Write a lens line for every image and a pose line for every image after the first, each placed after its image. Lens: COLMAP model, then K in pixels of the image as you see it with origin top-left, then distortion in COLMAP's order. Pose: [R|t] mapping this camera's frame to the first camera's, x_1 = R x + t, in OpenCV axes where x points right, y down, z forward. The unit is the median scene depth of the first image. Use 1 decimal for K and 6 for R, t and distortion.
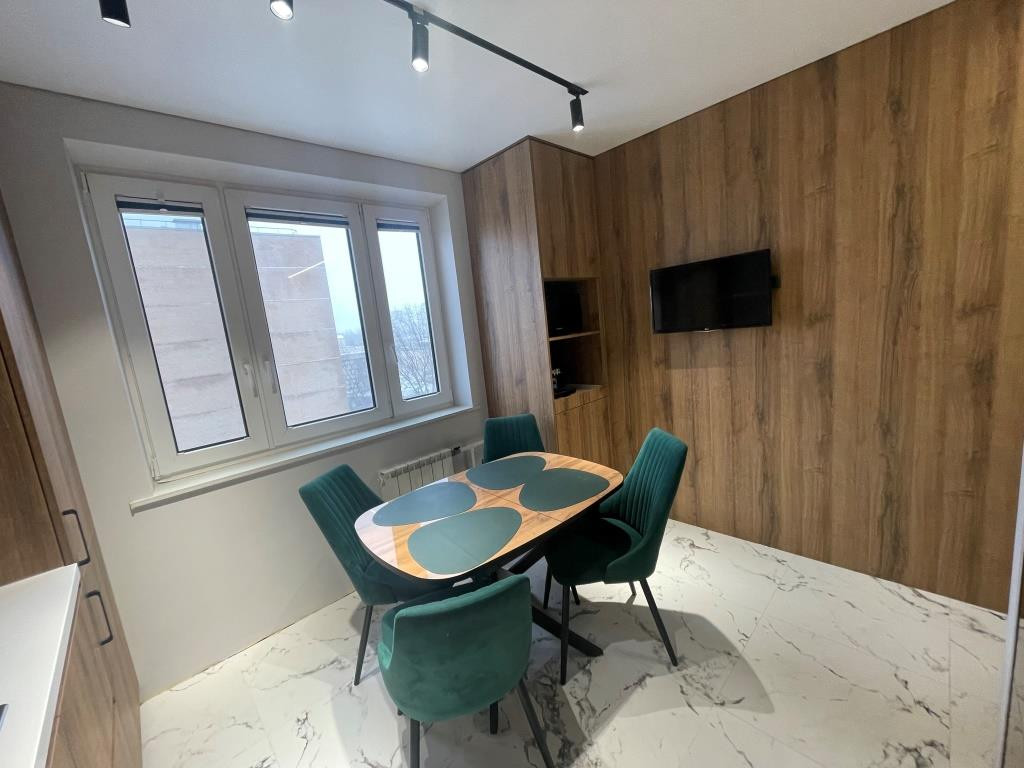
lens RADIAL K [[412.8, 0, 512.0], [0, 412.8, 384.0], [0, 0, 1]] dist [-0.000438, -0.000014]
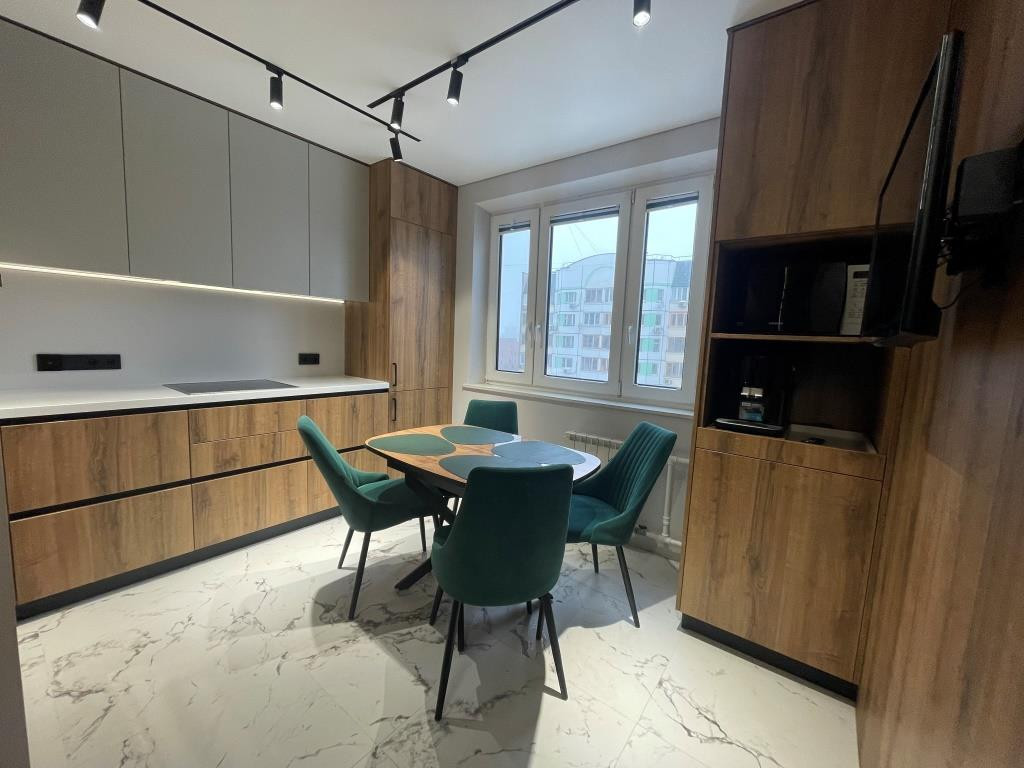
lens RADIAL K [[412.9, 0, 512.0], [0, 412.9, 384.0], [0, 0, 1]] dist [-0.002051, -0.000299]
pose [[0.143412, 0.215763, -0.965857, 0.871186], [-0.209033, 0.960531, 0.183535, -0.106837], [0.967336, 0.175574, 0.182853, 0.724811]]
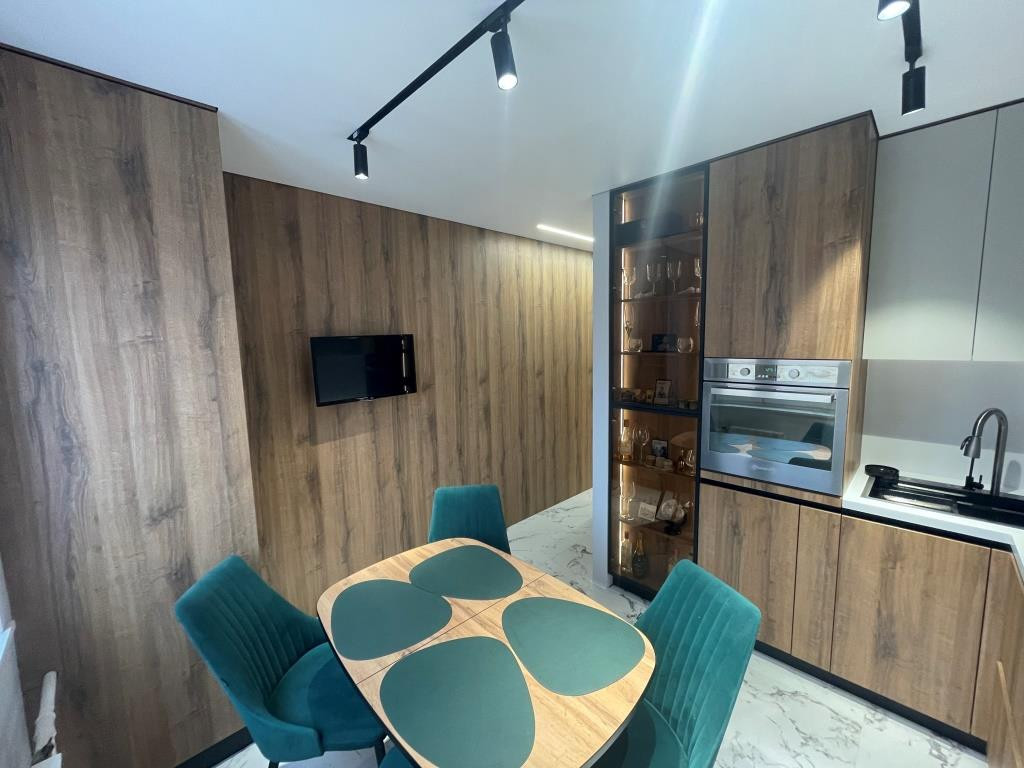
lens RADIAL K [[412.8, 0, 512.0], [0, 412.8, 384.0], [0, 0, 1]] dist [-0.000438, -0.000014]
pose [[-0.016964, -0.006809, 0.999833, -0.684103], [0.176466, 0.984259, 0.009697, -0.129155], [-0.984160, 0.176601, -0.015496, 0.730131]]
